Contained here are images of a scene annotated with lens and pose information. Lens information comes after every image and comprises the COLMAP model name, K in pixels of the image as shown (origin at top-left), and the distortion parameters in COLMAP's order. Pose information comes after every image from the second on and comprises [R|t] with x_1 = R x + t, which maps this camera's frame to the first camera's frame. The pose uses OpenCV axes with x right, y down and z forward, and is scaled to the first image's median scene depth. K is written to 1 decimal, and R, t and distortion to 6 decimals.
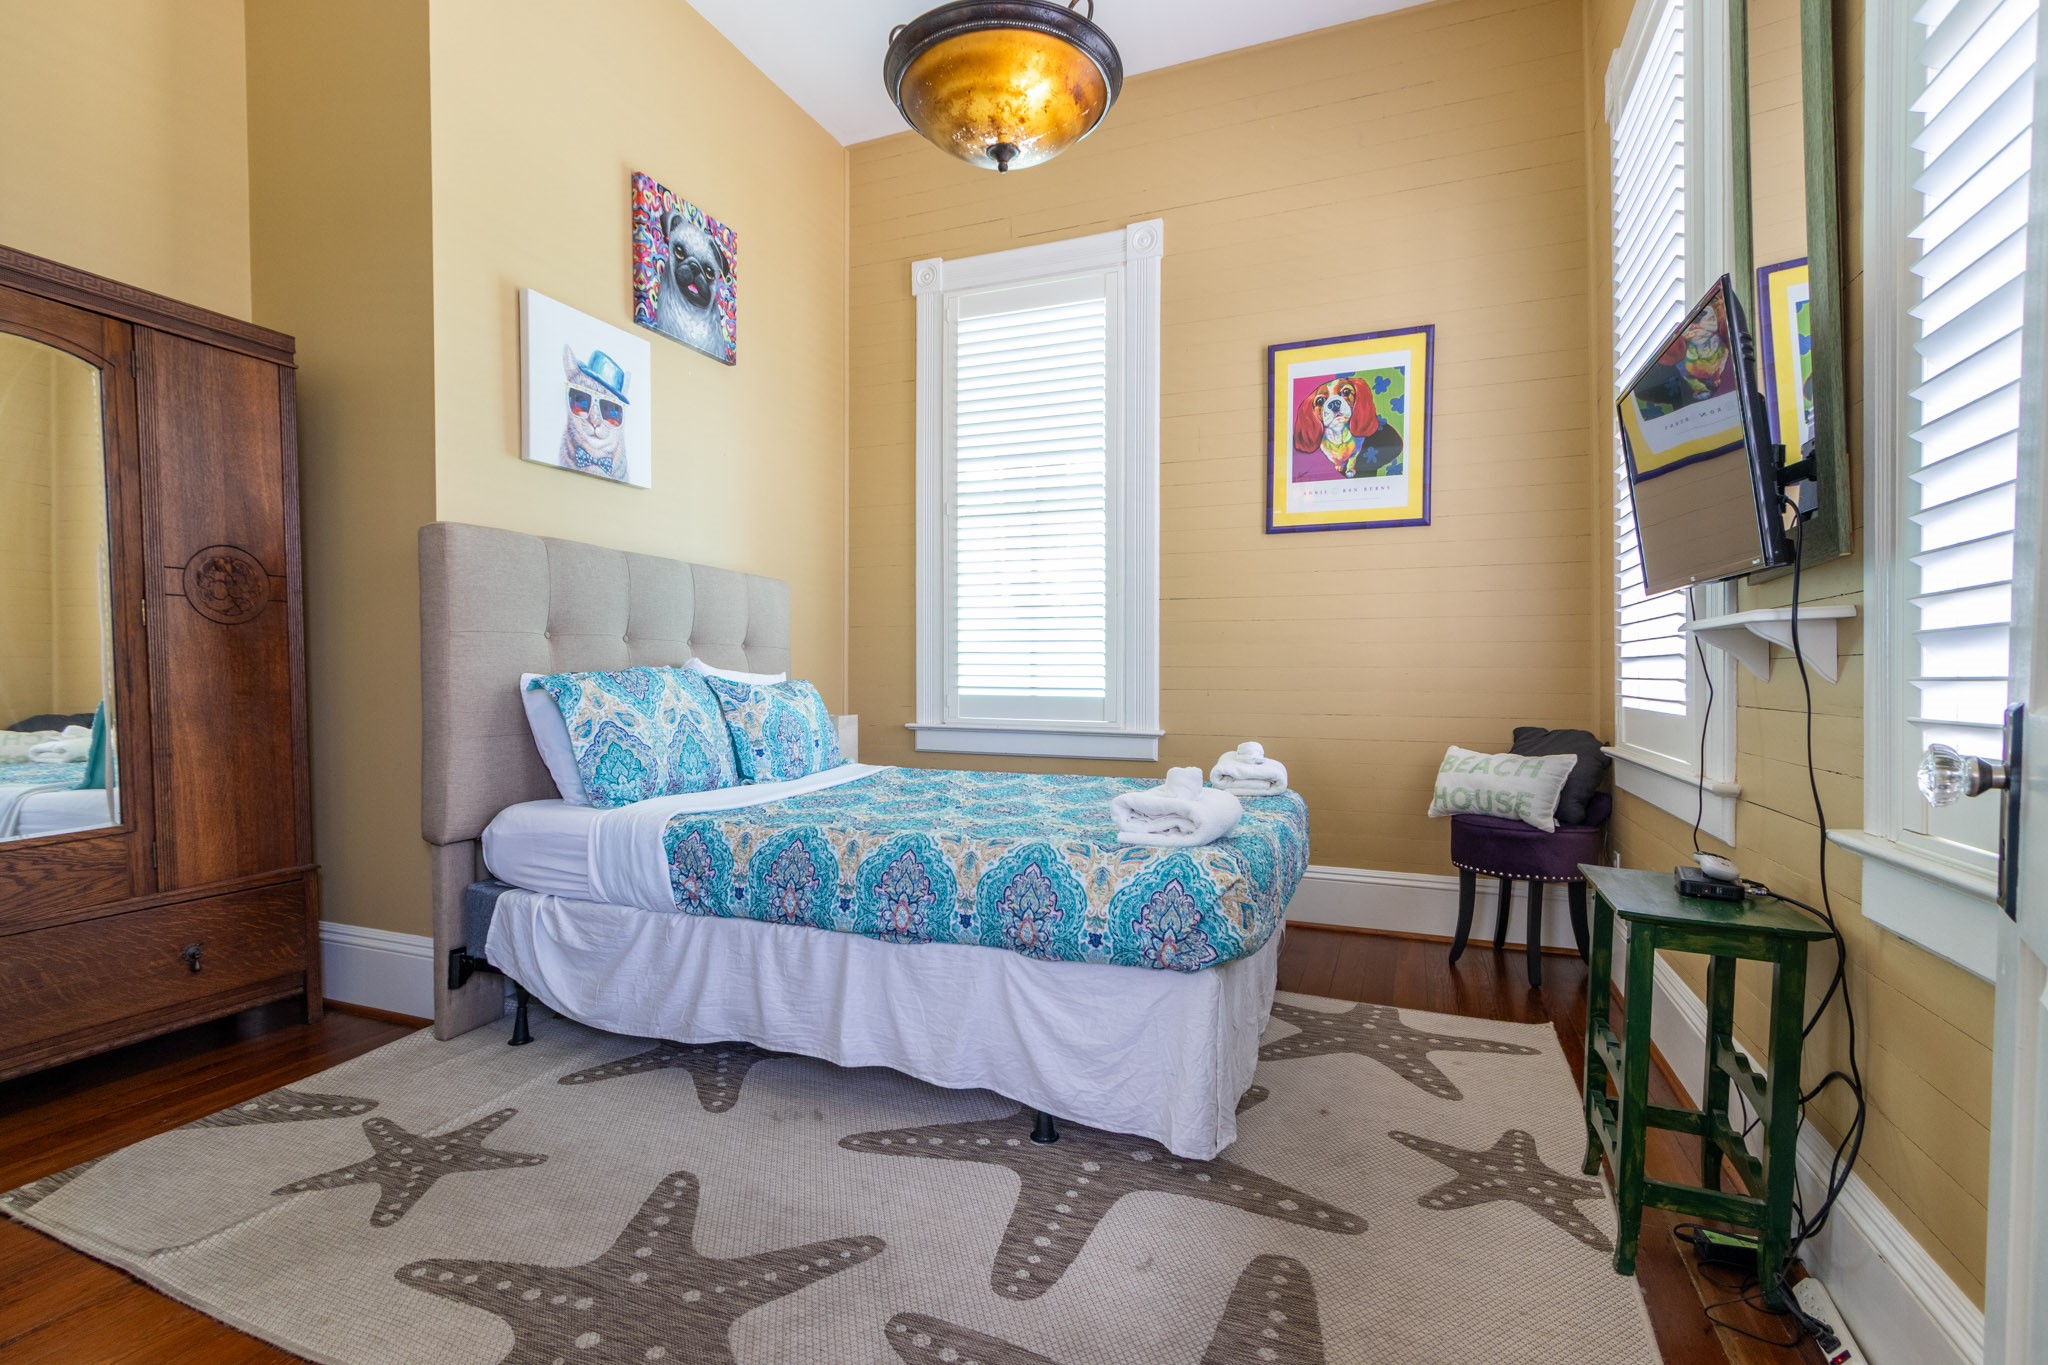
lens RADIAL K [[960.7, 0, 1001.5], [0, 960.7, 716.2], [0, 0, 1]] dist [0.015466, -0.010814]
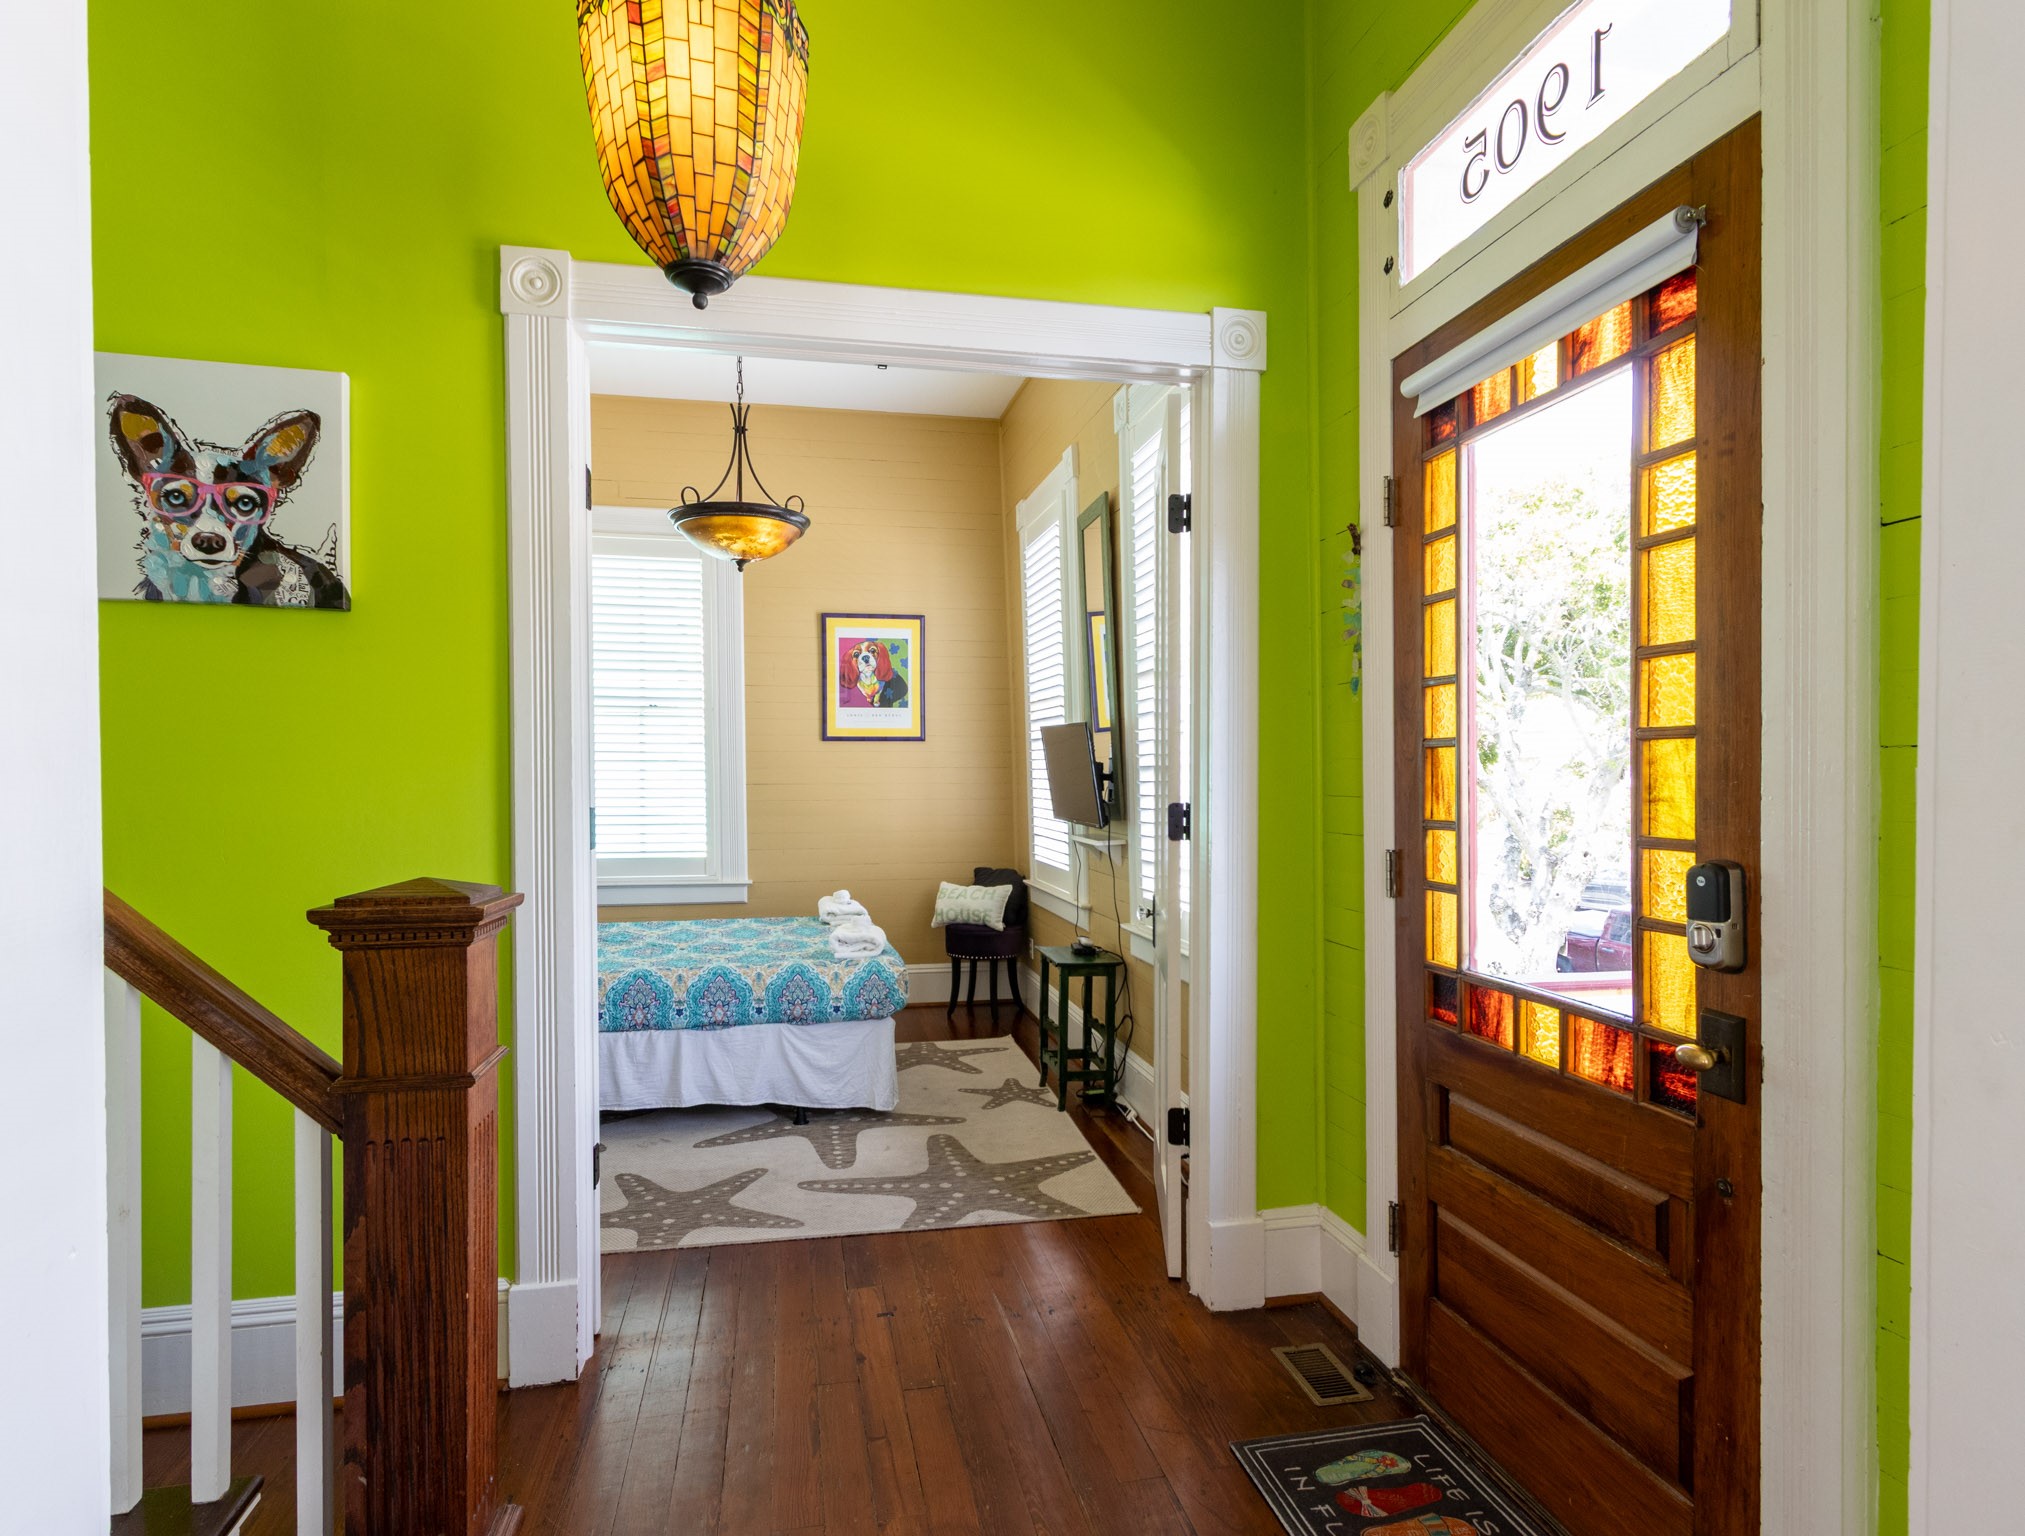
lens RADIAL K [[1321.4, 0, 1012.5], [0, 1321.4, 768.0], [0, 0, 1]] dist [0.003011, 0.000933]
pose [[0.811943, -0.016606, 0.583500, -1.058523], [0.025548, 0.999648, -0.007101, -0.206317], [-0.583177, 0.020673, 0.812082, -1.262603]]
